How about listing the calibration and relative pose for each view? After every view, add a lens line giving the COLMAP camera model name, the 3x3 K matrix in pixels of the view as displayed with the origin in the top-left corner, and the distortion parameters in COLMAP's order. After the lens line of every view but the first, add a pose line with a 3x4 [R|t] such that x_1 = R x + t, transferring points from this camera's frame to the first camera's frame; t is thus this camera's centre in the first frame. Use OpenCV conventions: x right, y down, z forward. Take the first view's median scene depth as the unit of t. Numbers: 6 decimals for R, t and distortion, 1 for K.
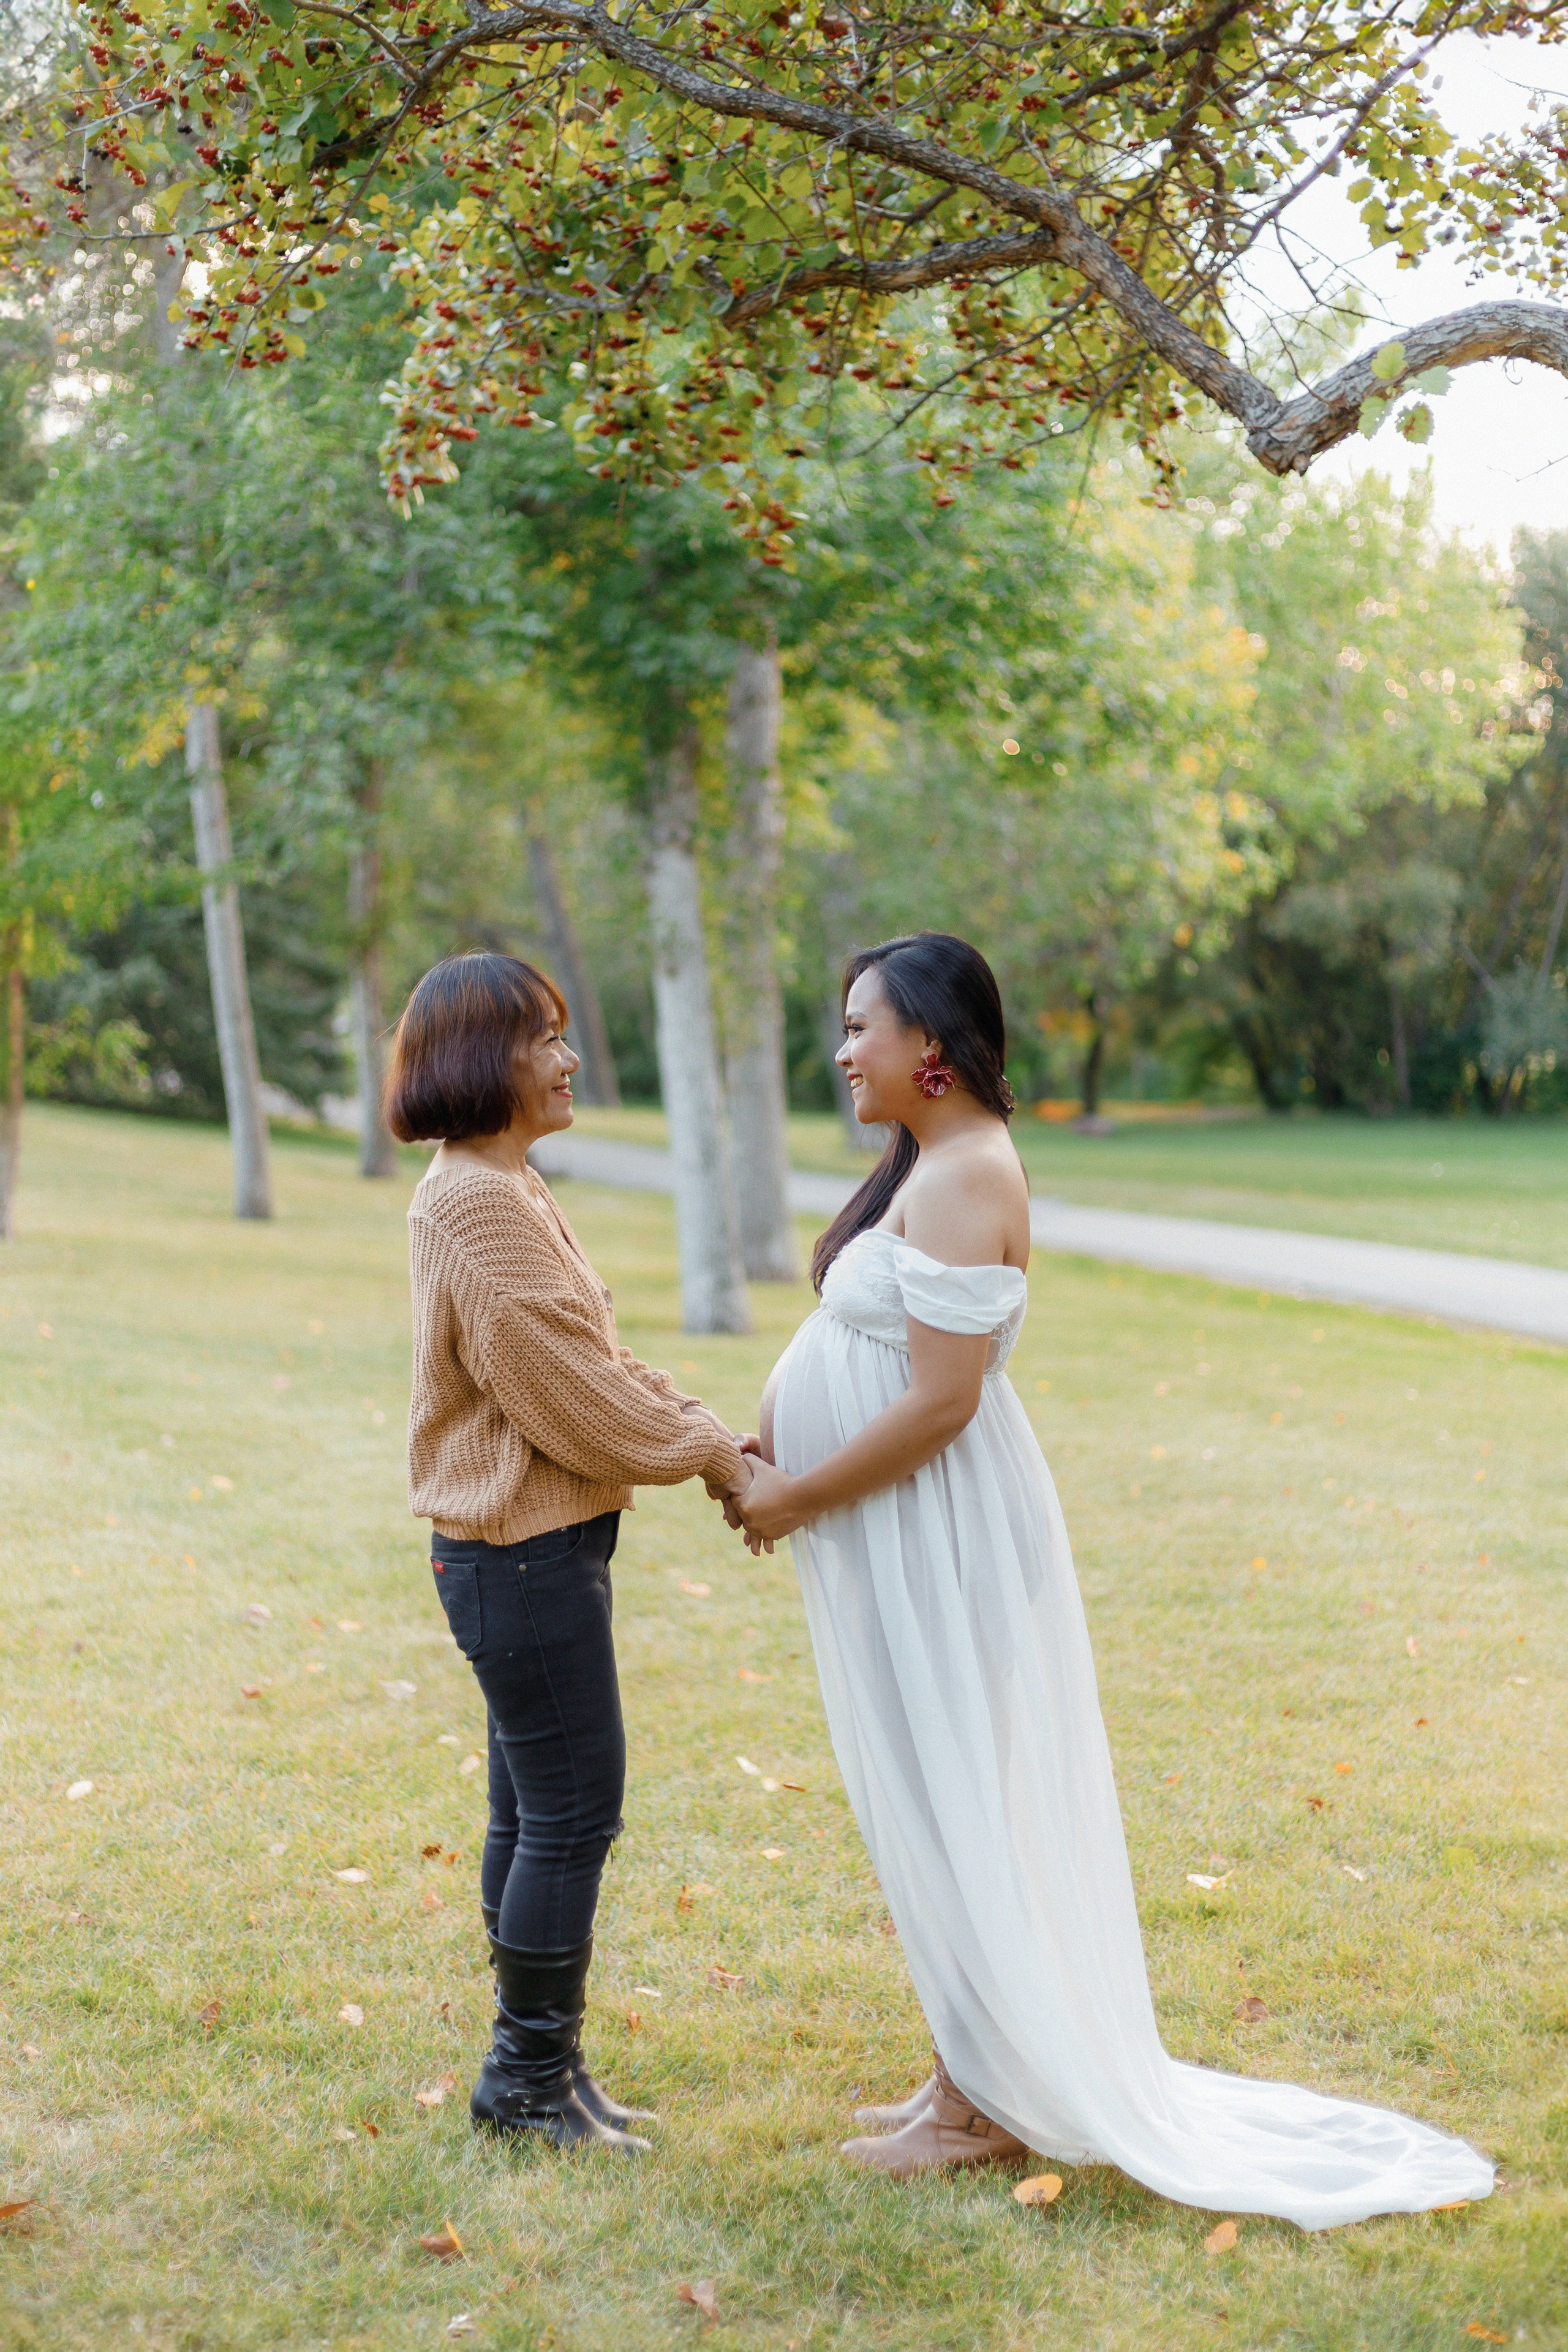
lens RADIAL K [[3389.5, 0, 784.0], [0, 3389.5, 1176.0], [0, 0, 1]] dist [0.004759, -0.003685]
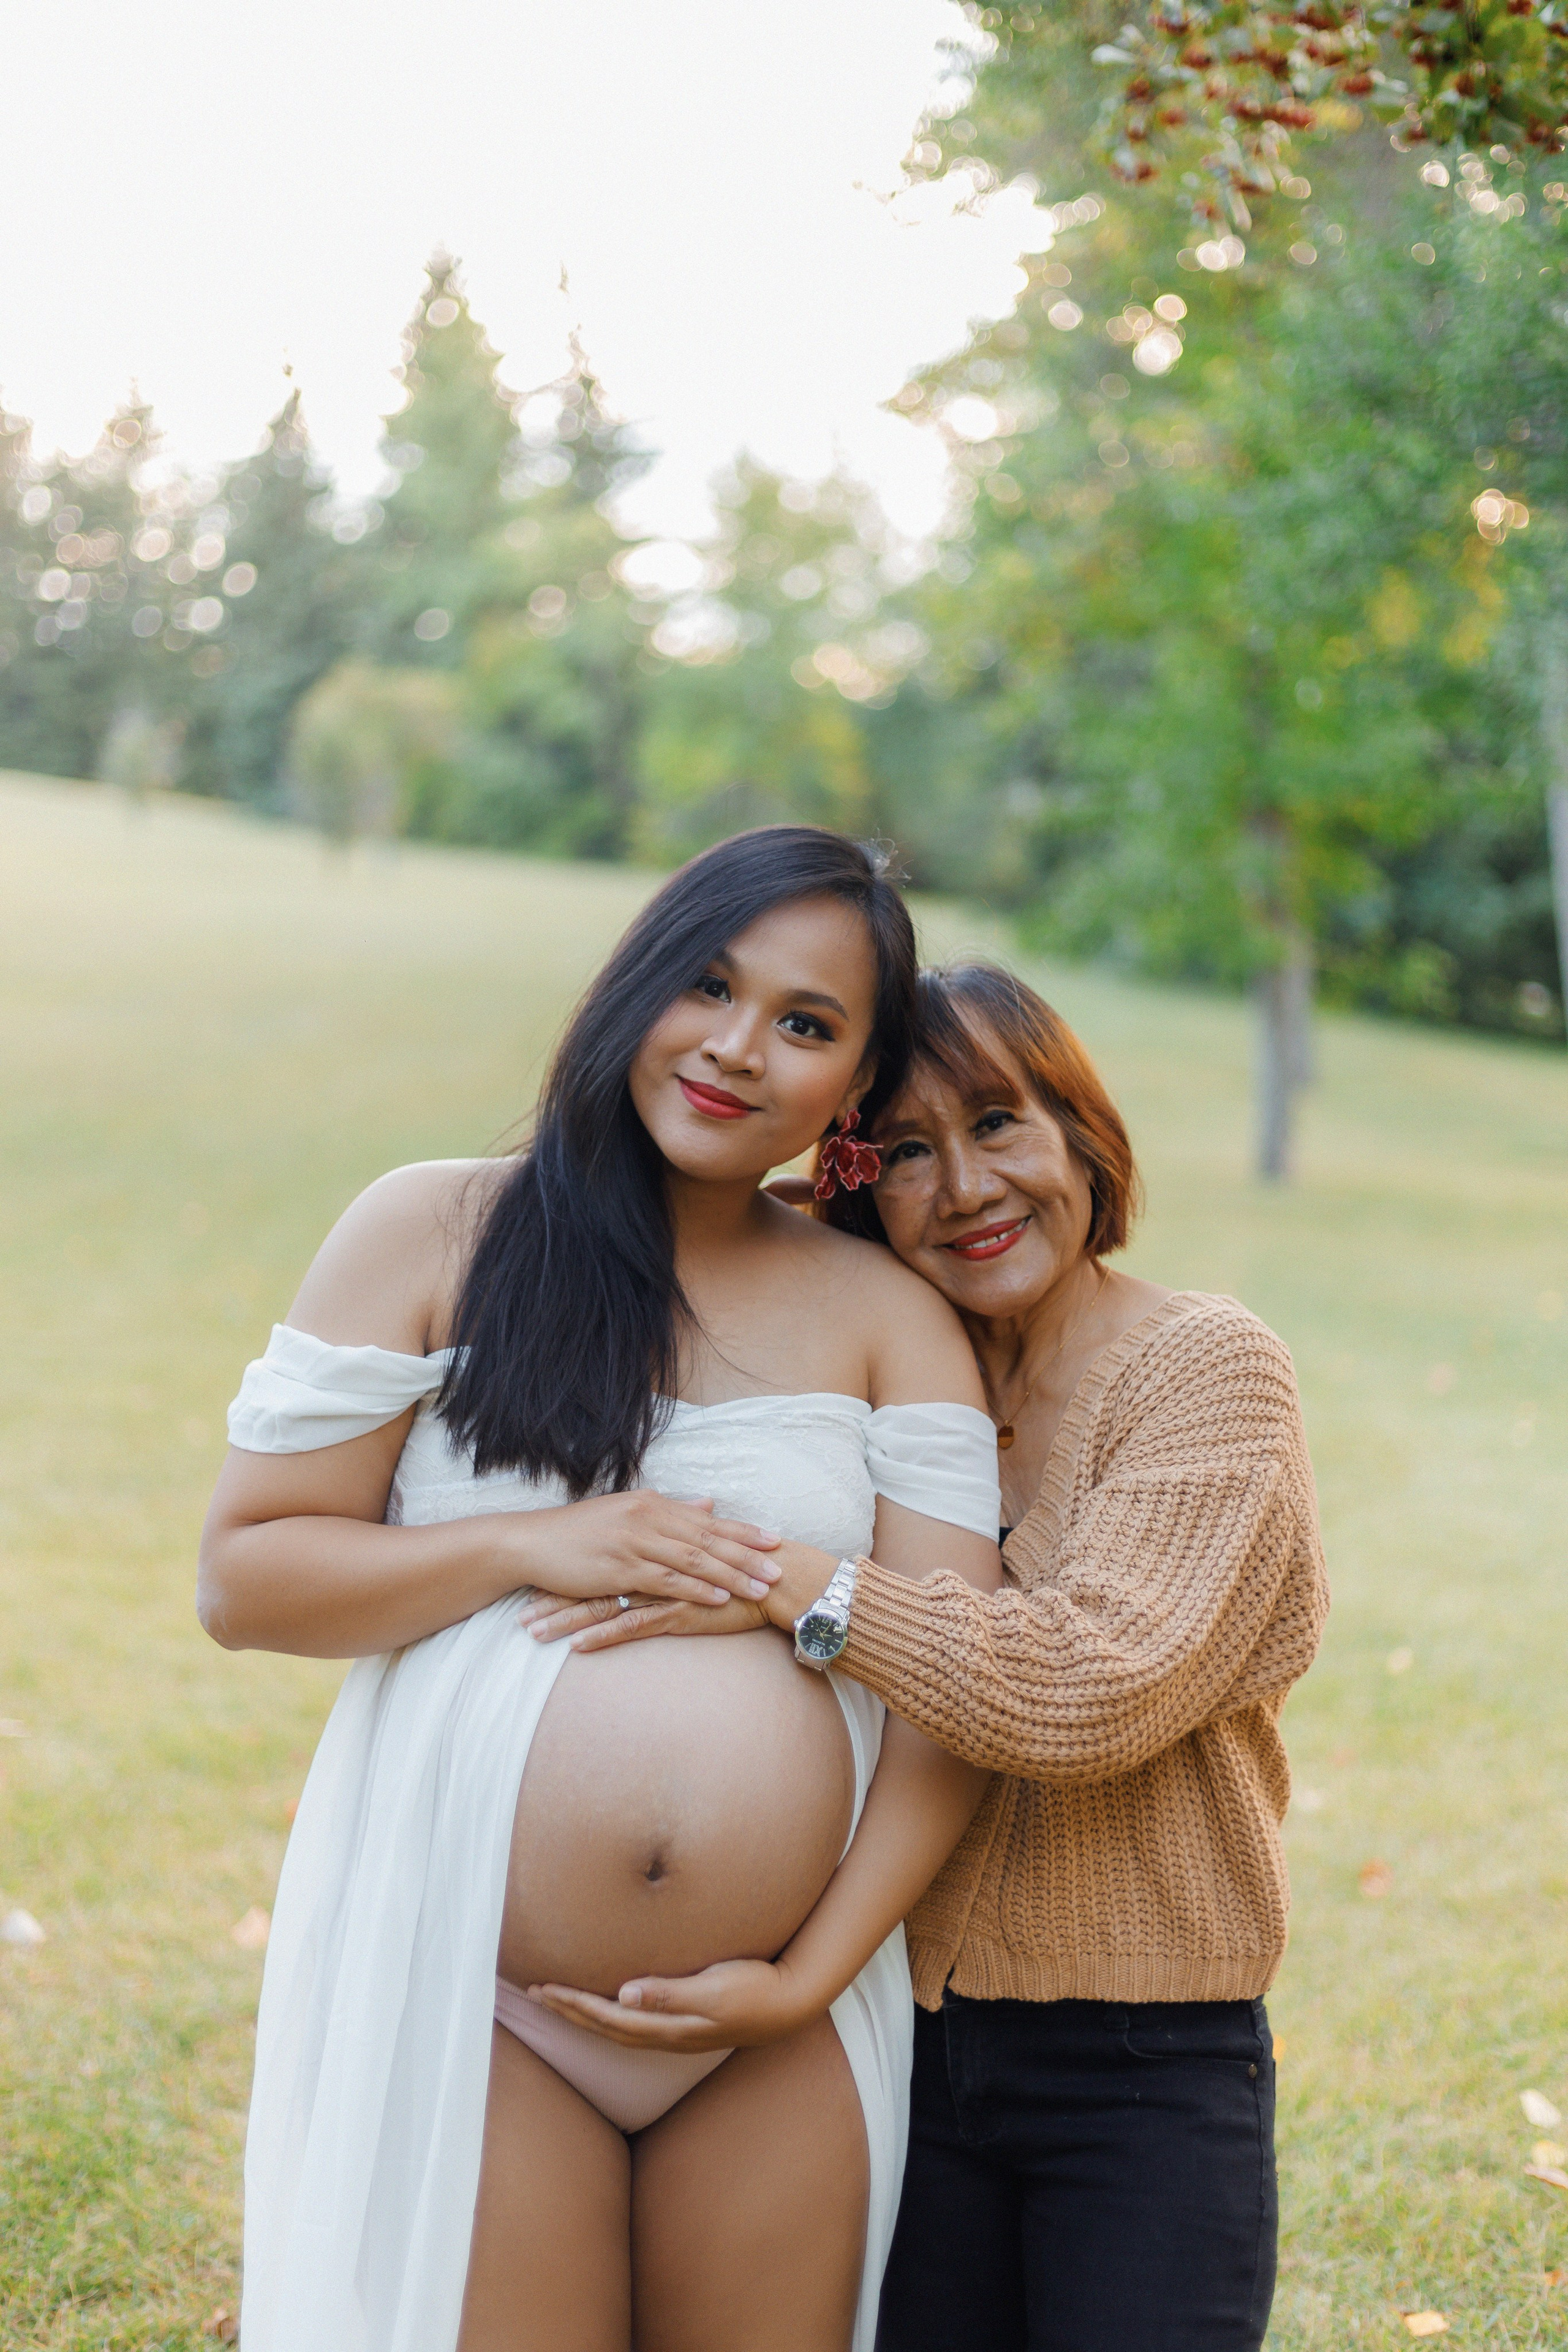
lens RADIAL K [[3442.5, 0, 783.1], [0, 3442.5, 1050.9], [0, 0, 1]] dist [0.011534, 0.012529]
pose [[0.909562, 0.022415, -0.414963, 0.046081], [-0.028474, 0.999559, -0.008421, -0.006557], [0.414591, 0.019475, 0.909799, 0.127947]]
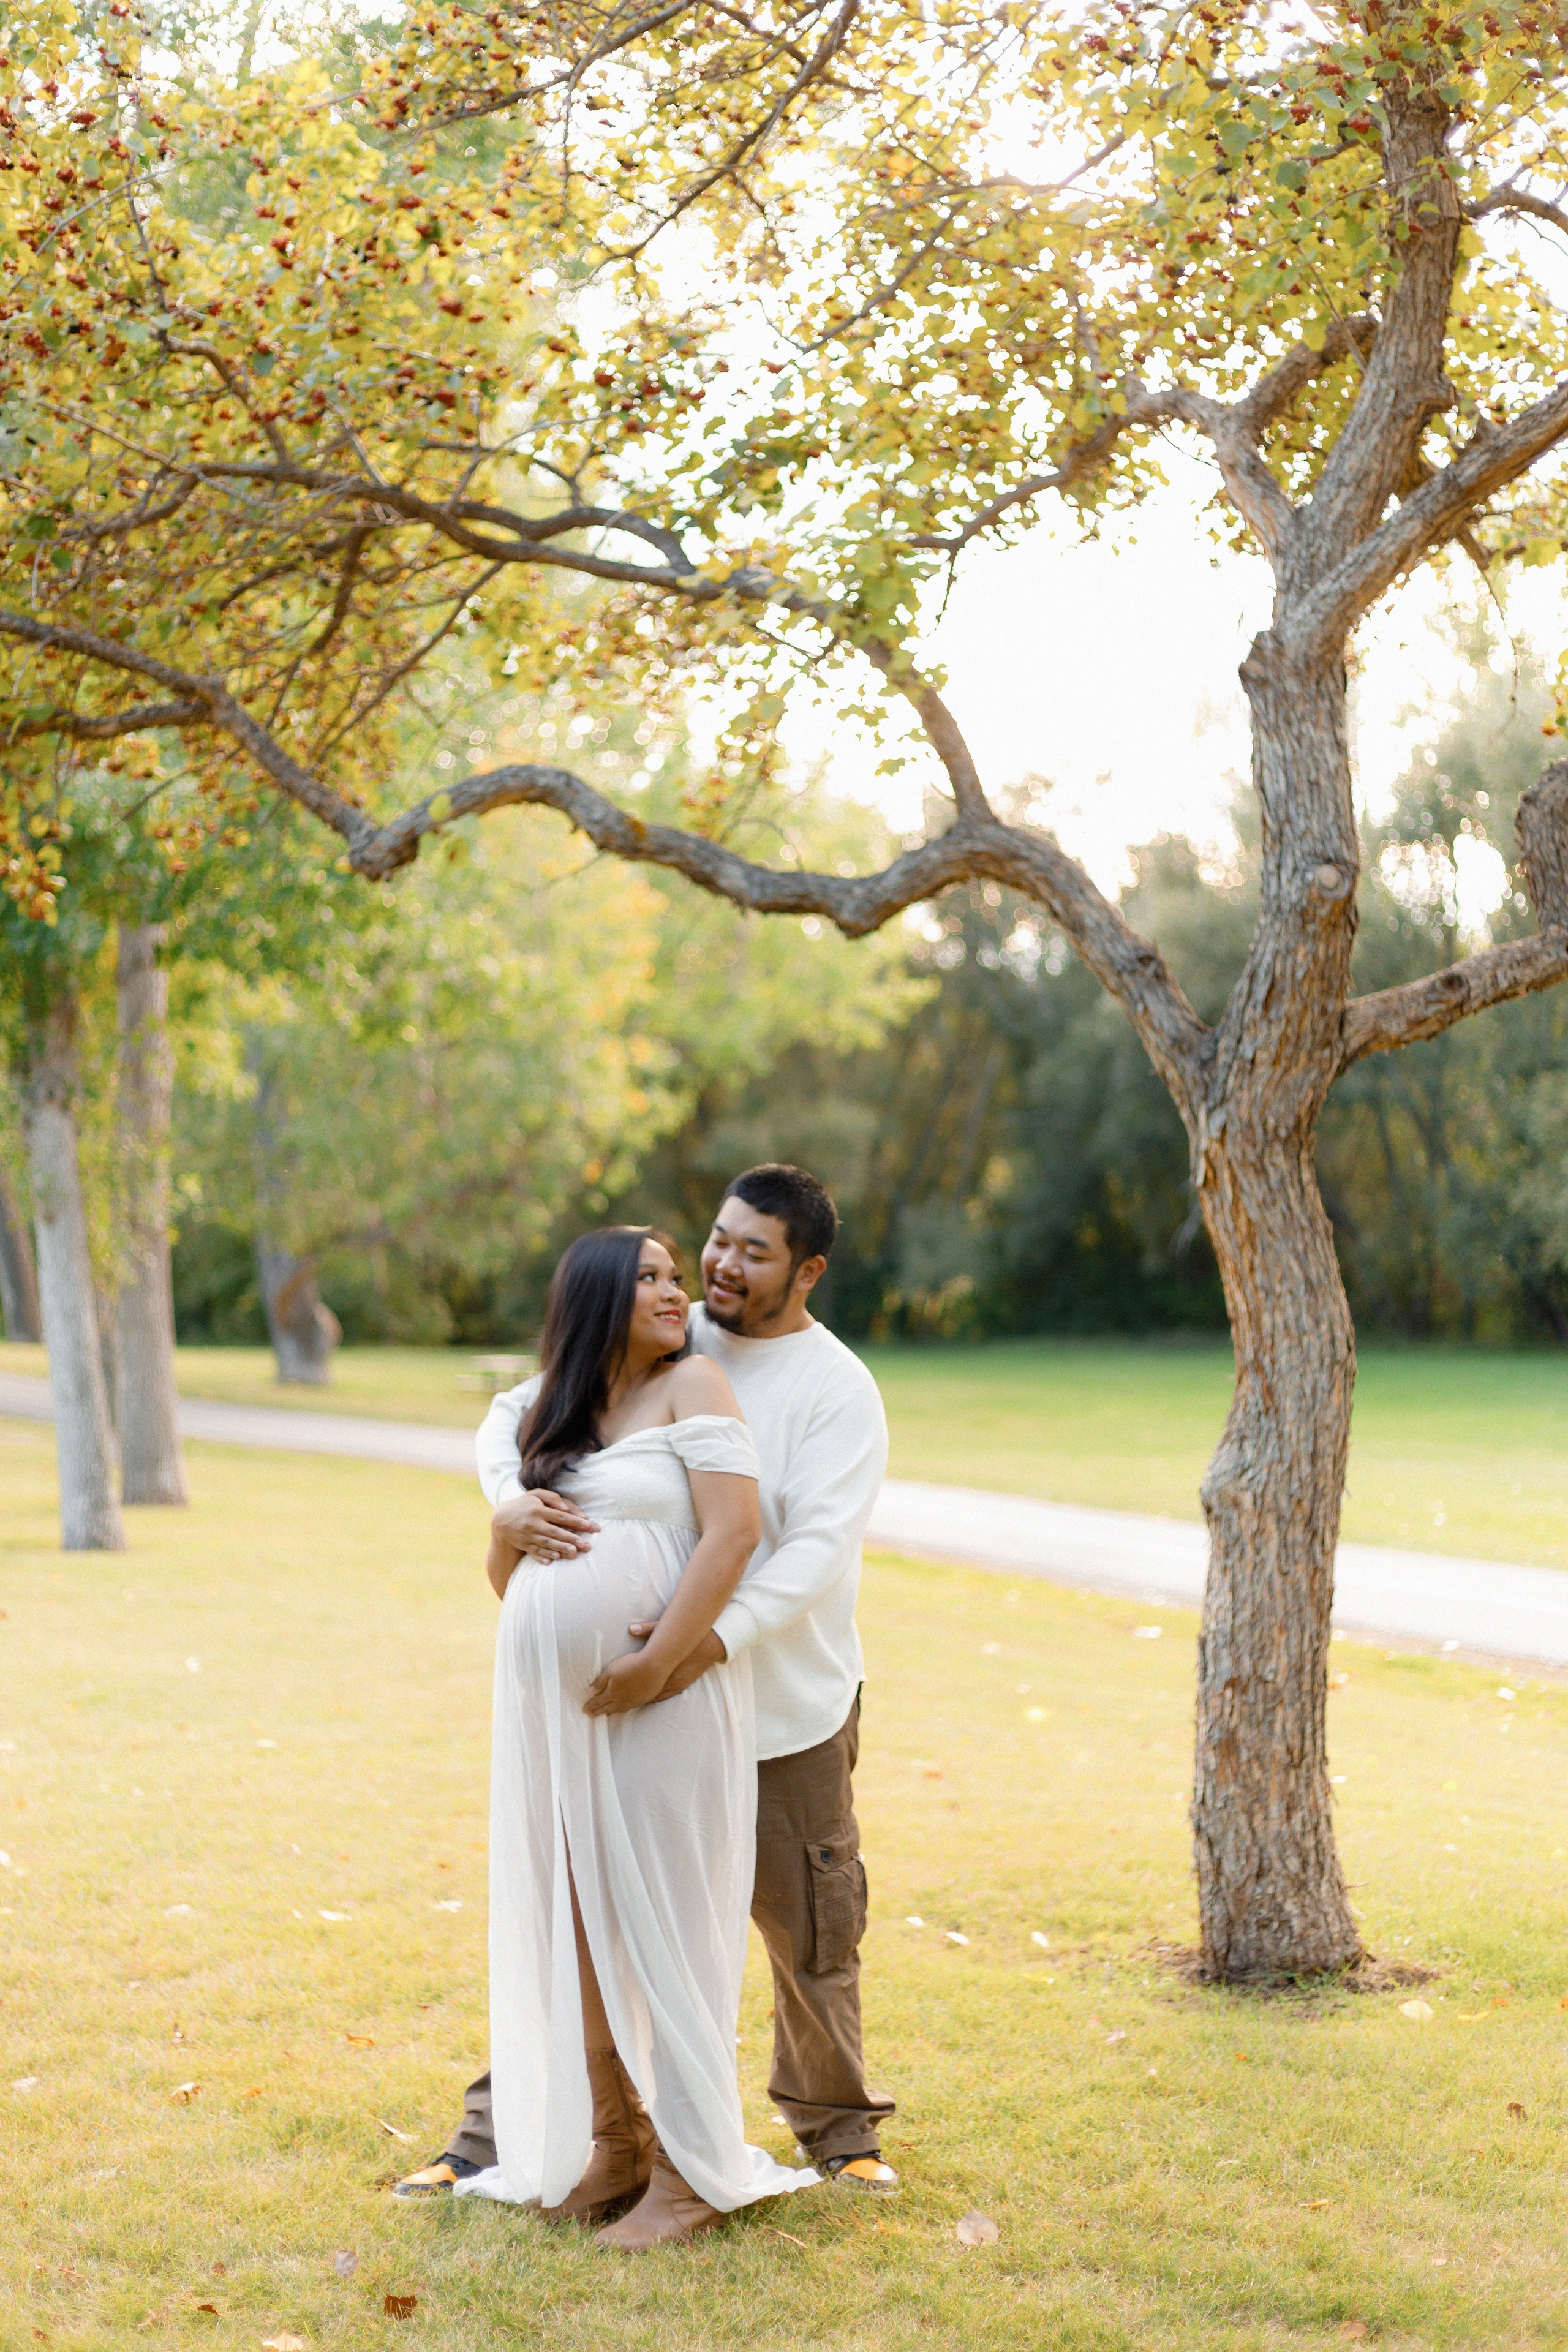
lens RADIAL K [[3364.6, 0, 792.7], [0, 3364.6, 1182.1], [0, 0, 1]] dist [-0.001168, 0.049075]
pose [[0.986483, -0.004927, 0.163792, 0.027690], [0.015799, 0.997751, -0.065142, 0.002638], [-0.163103, 0.066849, 0.984342, -0.116383]]
